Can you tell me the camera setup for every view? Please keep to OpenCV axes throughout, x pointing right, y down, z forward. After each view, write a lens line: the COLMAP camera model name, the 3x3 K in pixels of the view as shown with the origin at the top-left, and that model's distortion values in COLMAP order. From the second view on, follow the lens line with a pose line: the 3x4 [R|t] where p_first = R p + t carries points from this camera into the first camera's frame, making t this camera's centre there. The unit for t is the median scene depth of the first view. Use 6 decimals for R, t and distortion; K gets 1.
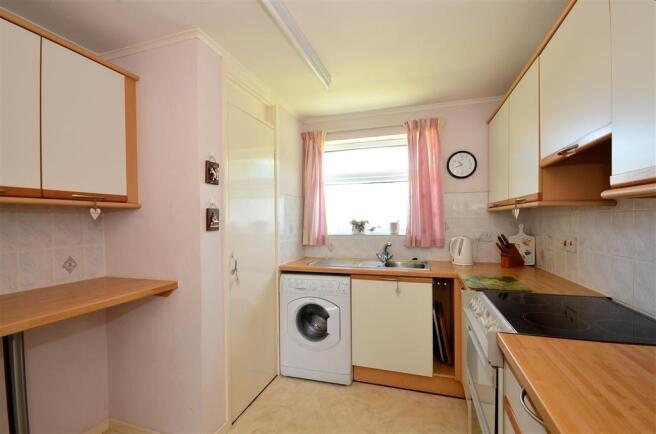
lens RADIAL K [[290.3, 0, 324.7], [0, 290.3, 221.0], [0, 0, 1]] dist [0.001373, -0.006856]
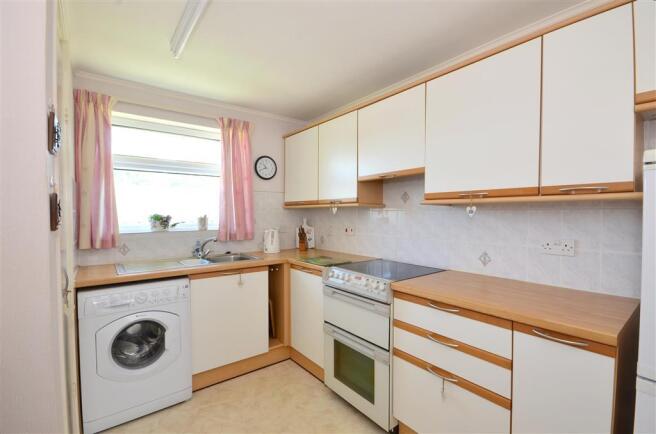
lens RADIAL K [[290.3, 0, 324.7], [0, 290.3, 221.0], [0, 0, 1]] dist [0.001373, -0.006856]
pose [[0.581058, -0.013020, 0.813758, -0.342910], [-0.001149, 0.999858, 0.016817, 0.000252], [-0.813861, -0.010706, 0.580961, 0.124466]]
